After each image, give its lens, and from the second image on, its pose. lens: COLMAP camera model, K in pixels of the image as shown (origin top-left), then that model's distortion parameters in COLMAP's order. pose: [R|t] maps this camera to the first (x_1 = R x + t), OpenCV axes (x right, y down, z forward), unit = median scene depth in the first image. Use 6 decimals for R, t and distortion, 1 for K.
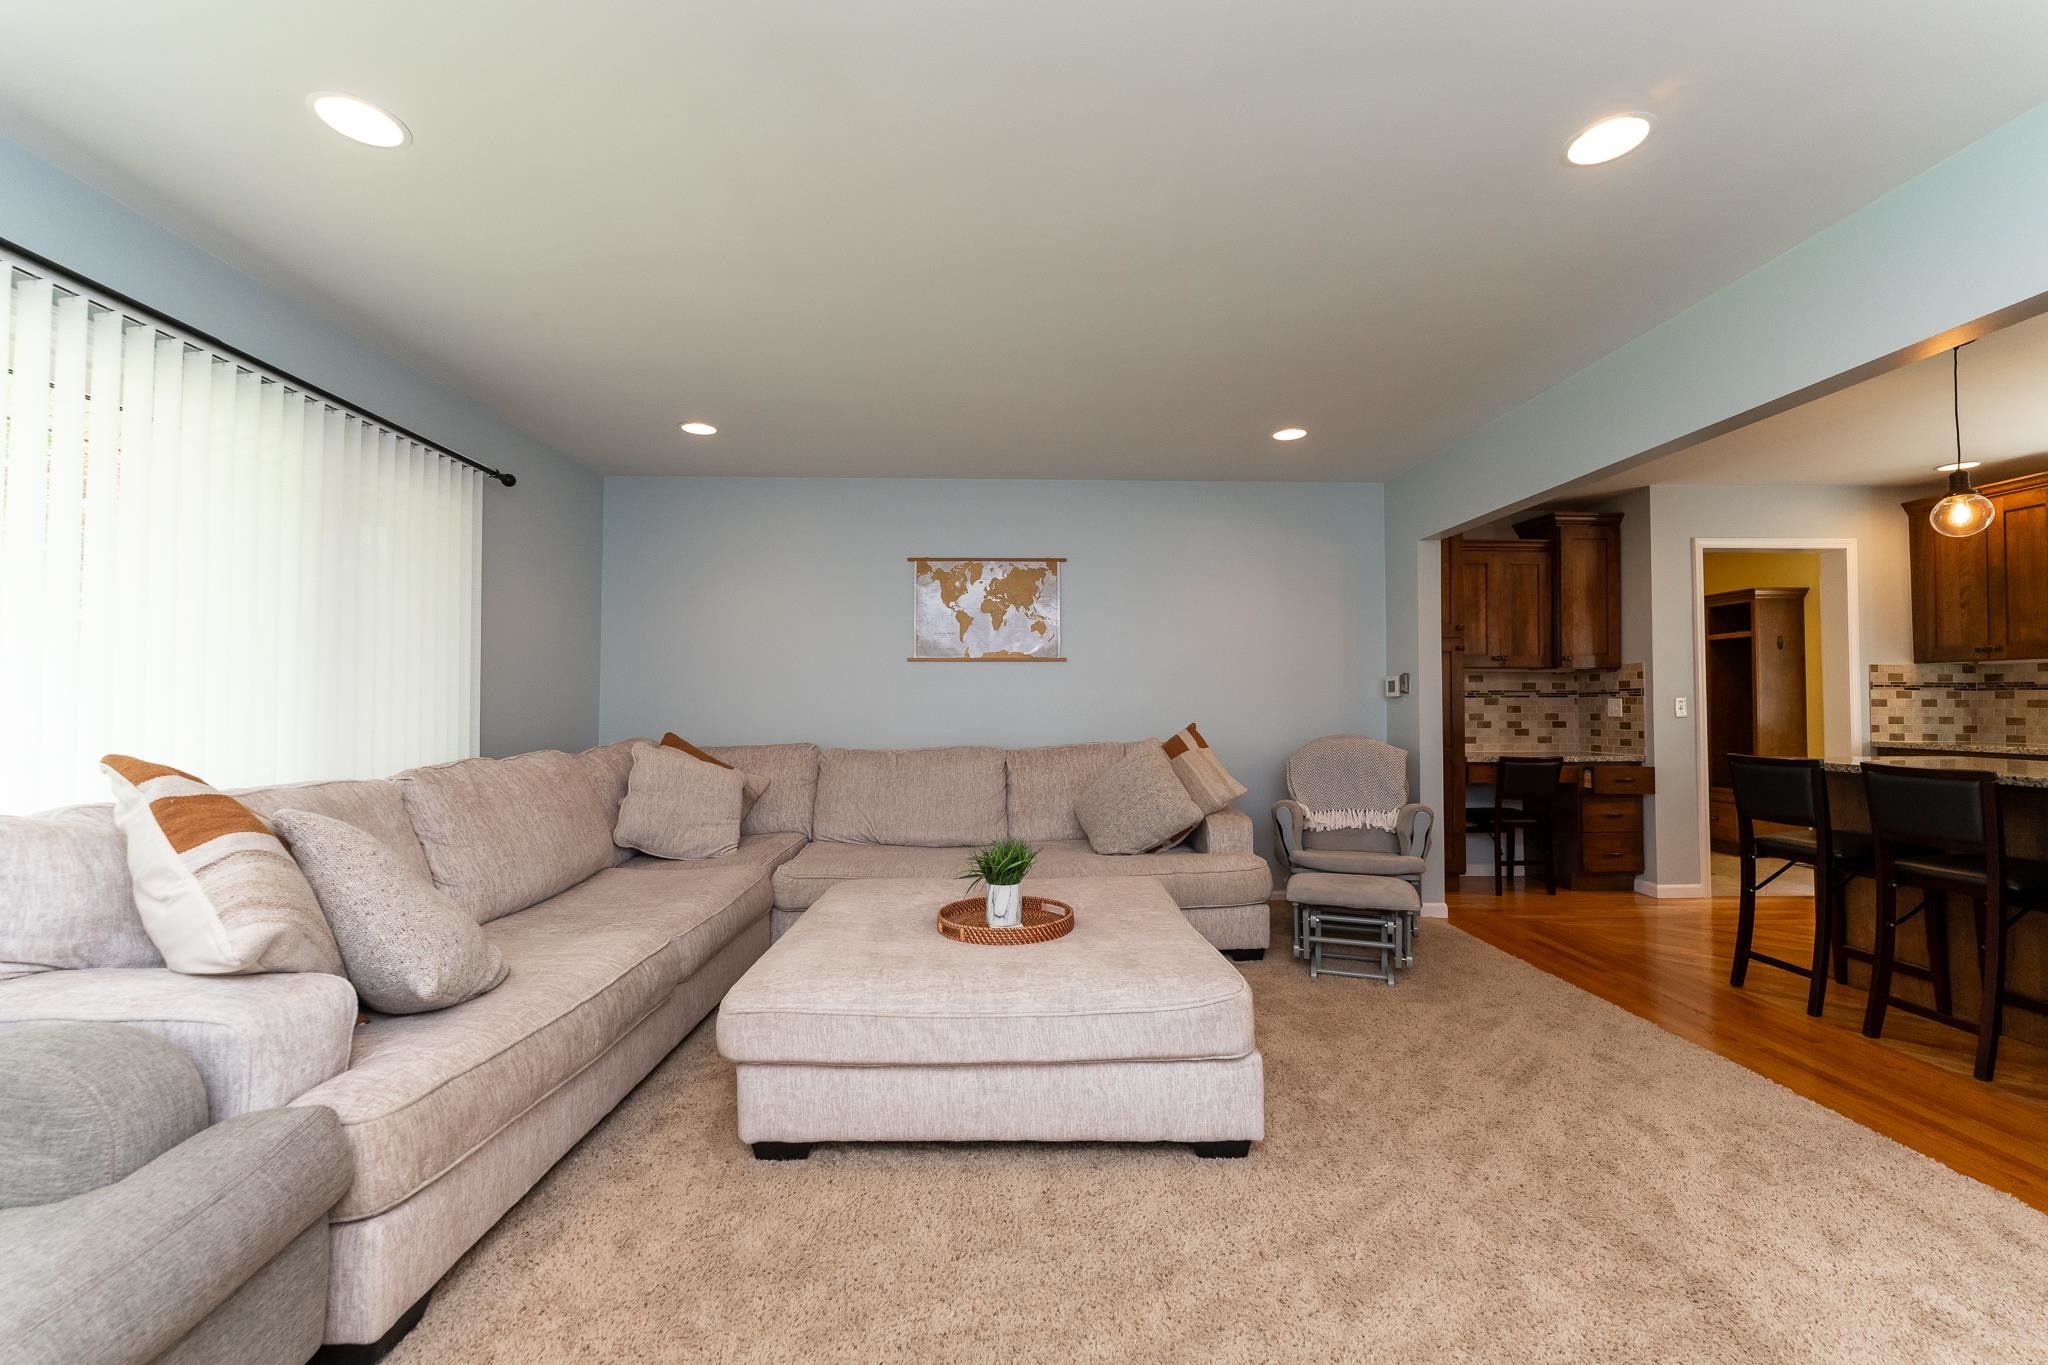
lens RADIAL K [[815.4, 0, 1027.4], [0, 815.4, 682.3], [0, 0, 1]] dist [0.000740, 0.000178]
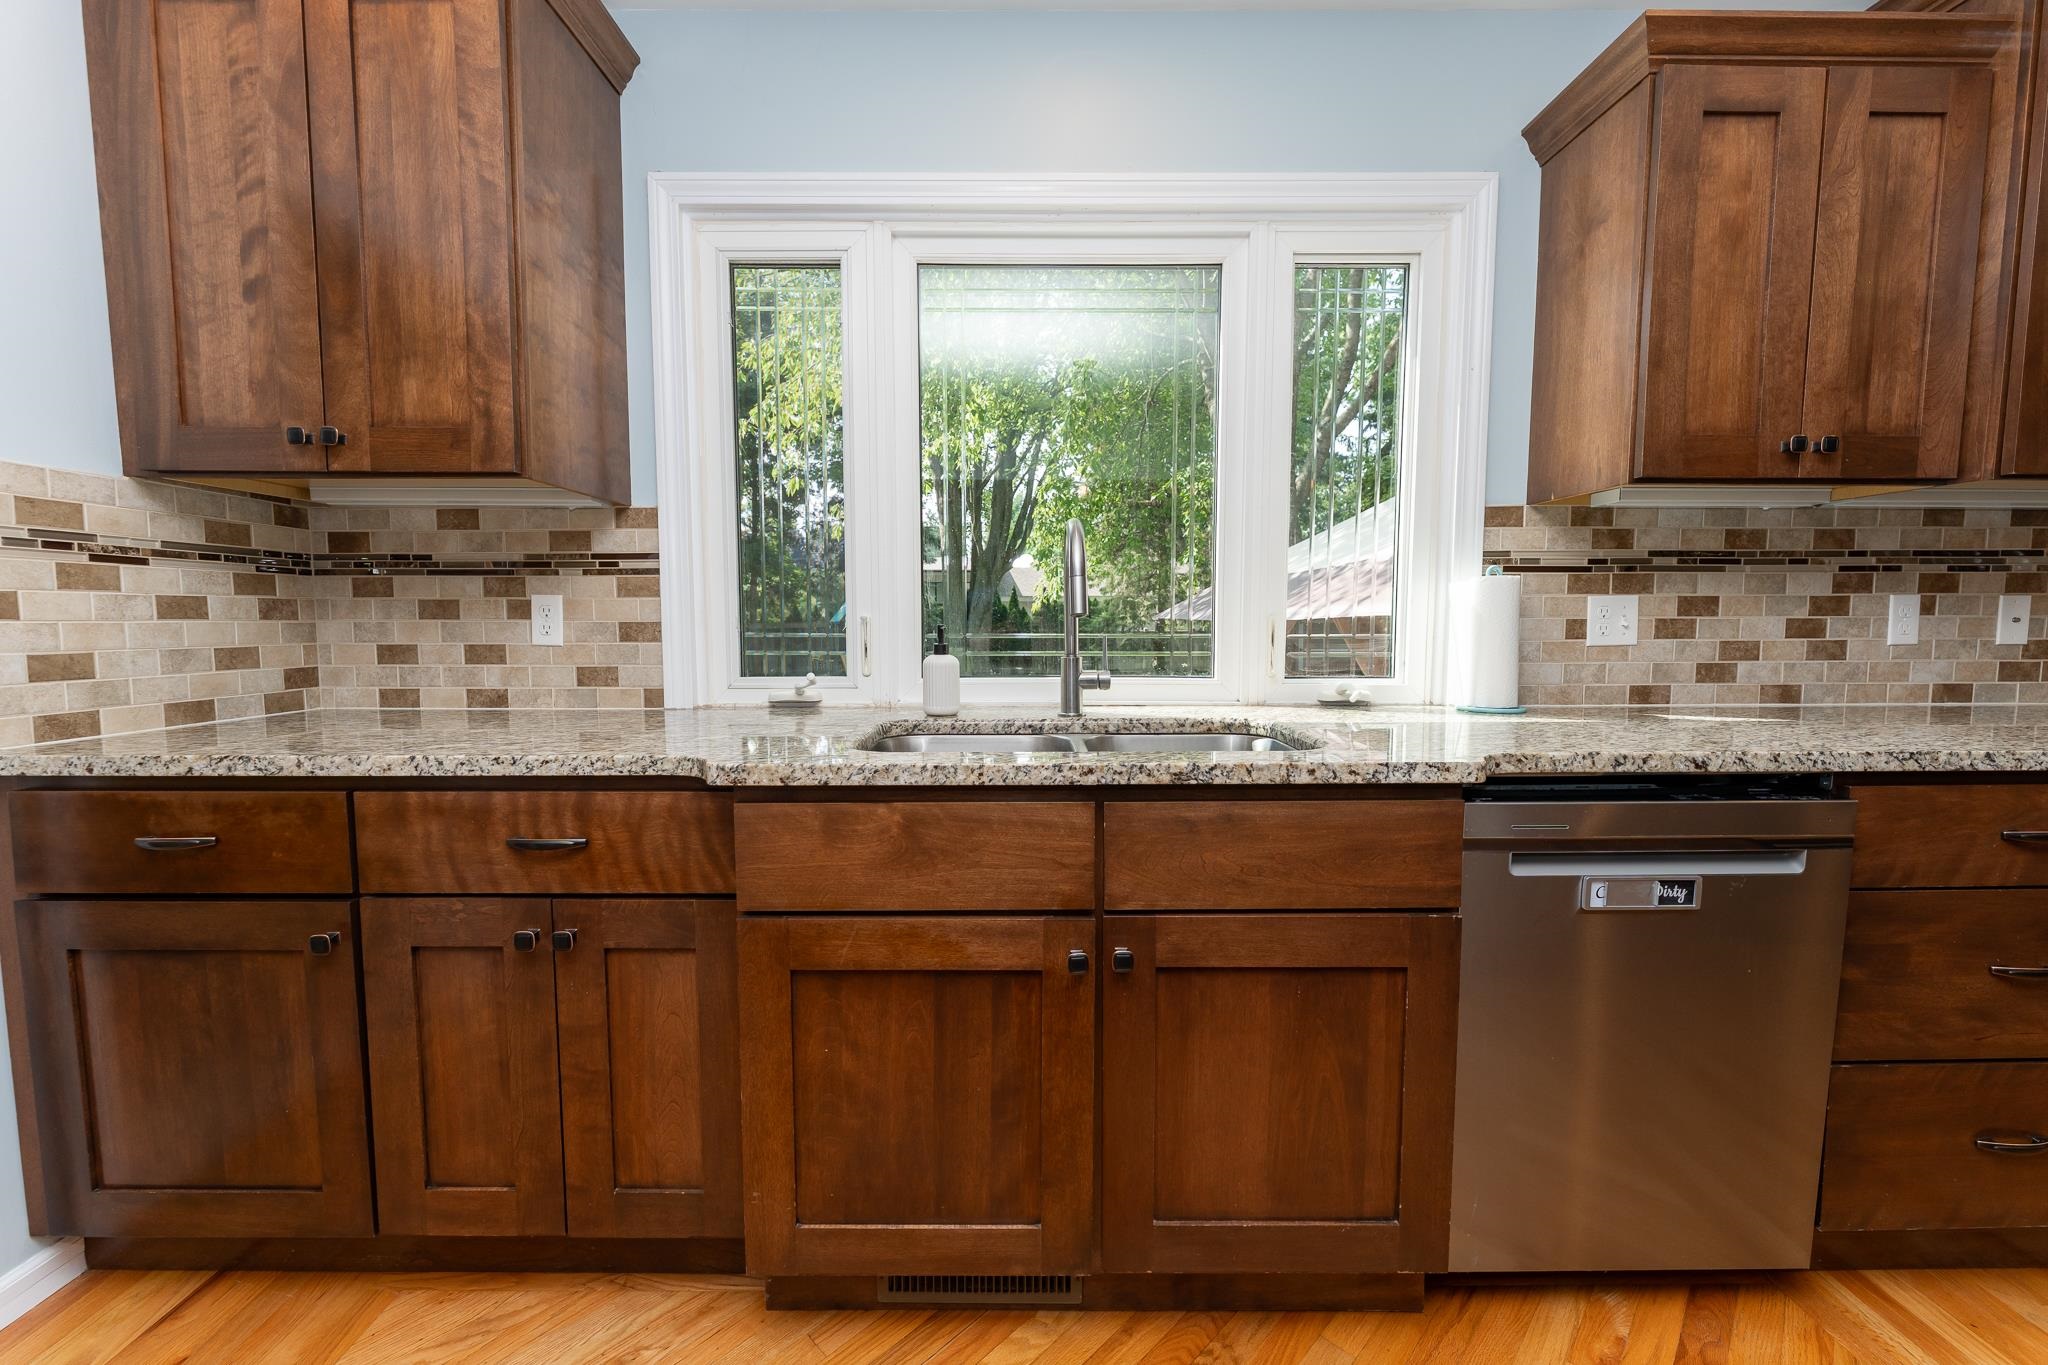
lens RADIAL K [[815.4, 0, 1026.9], [0, 815.4, 678.3], [0, 0, 1]] dist [0.000740, 0.000178]
pose [[0.021787, -0.080219, 0.996539, 0.790163], [-0.025108, 0.996417, 0.080759, 0.018974], [-0.999447, -0.026781, 0.019695, 0.660804]]
